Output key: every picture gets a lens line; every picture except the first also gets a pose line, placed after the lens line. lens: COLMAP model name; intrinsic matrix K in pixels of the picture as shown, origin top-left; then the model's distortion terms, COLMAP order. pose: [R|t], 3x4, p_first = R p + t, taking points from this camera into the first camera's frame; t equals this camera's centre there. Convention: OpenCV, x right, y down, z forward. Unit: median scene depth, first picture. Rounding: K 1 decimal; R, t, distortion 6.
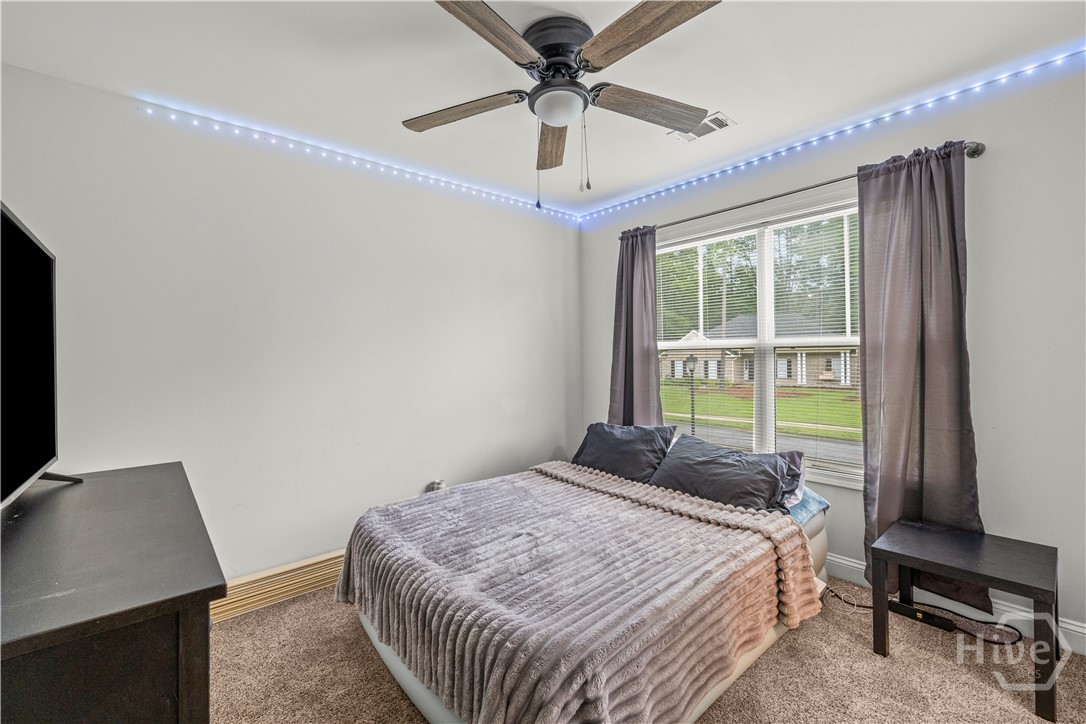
lens RADIAL K [[460.7, 0, 545.0], [0, 460.7, 359.7], [0, 0, 1]] dist [0.002146, 0.000609]
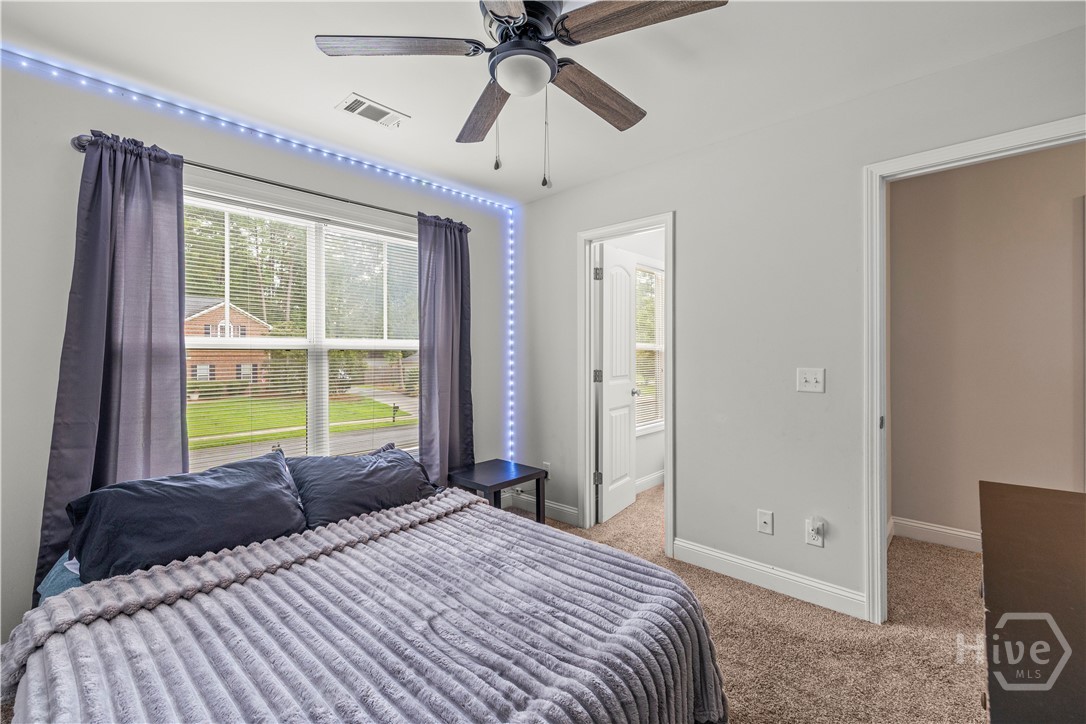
lens RADIAL K [[460.7, 0, 545.0], [0, 460.7, 353.4], [0, 0, 1]] dist [0.002146, 0.000609]
pose [[-0.092513, 0.011304, 0.995647, -0.528025], [0.007405, 0.999916, -0.010664, -0.003369], [-0.995684, 0.006387, -0.092588, 0.640155]]
